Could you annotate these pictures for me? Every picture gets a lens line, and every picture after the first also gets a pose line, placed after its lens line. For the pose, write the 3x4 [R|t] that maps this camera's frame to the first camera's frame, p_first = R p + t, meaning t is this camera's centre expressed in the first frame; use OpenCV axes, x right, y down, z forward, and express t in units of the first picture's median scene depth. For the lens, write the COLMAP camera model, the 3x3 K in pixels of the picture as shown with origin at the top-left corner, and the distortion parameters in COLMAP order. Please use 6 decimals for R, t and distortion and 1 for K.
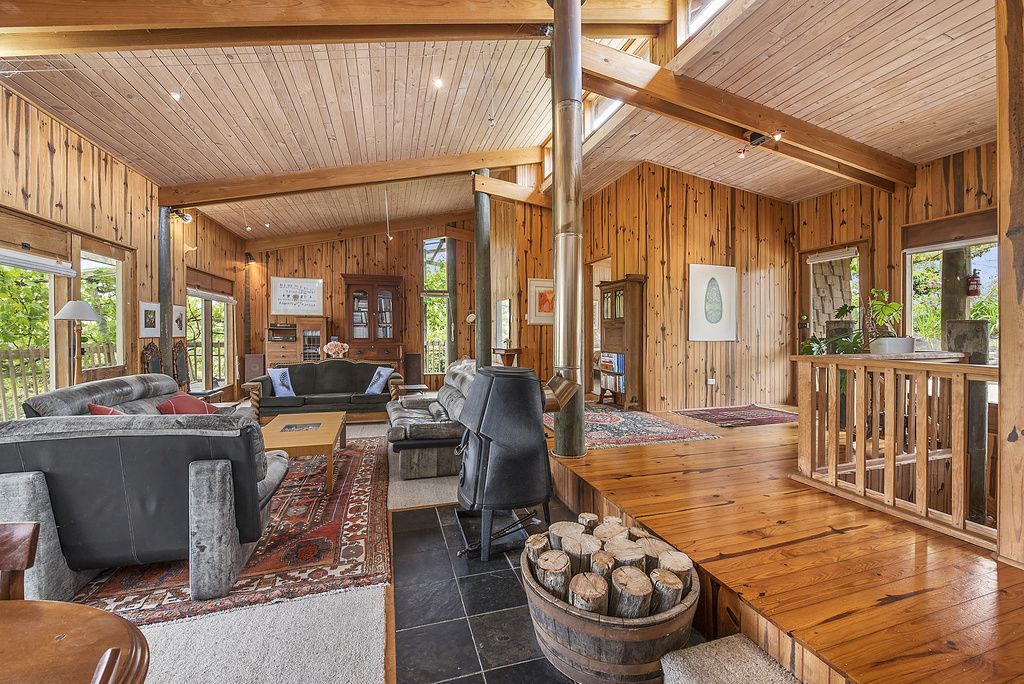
lens RADIAL K [[403.1, 0, 511.1], [0, 403.1, 337.2], [0, 0, 1]] dist [-0.010275, -0.000107]
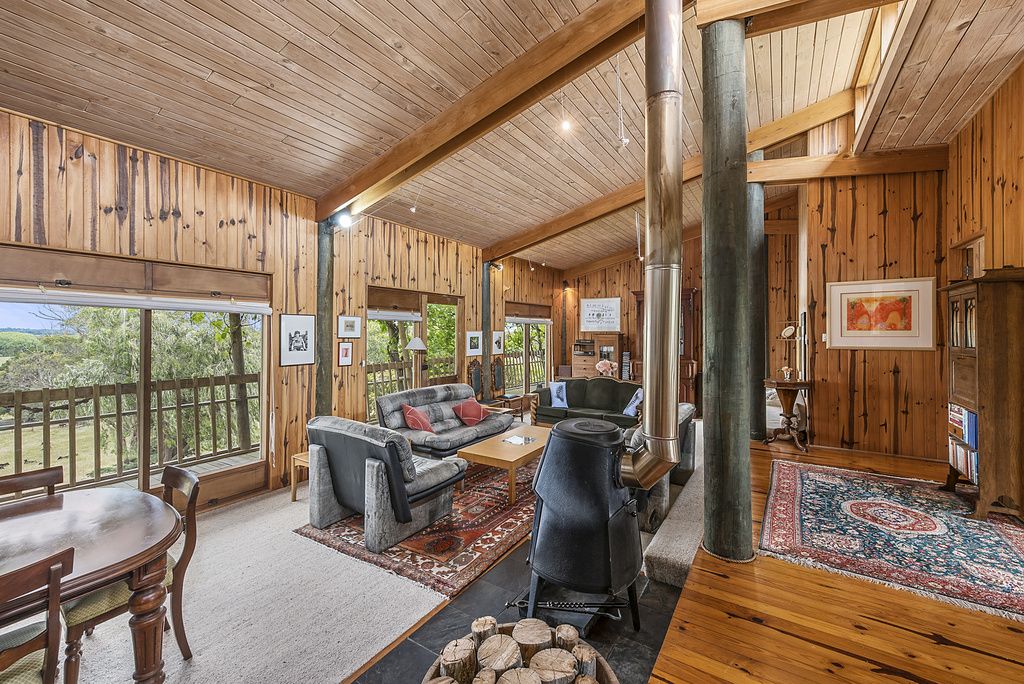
lens RADIAL K [[411.2, 0, 522.9], [0, 411.2, 332.7], [0, 0, 1]] dist [0.008857, -0.000276]
pose [[0.653189, -0.005931, -0.757172, 0.322548], [-0.004269, 0.999925, -0.011516, -0.063625], [0.757183, 0.010754, 0.653115, 0.158262]]
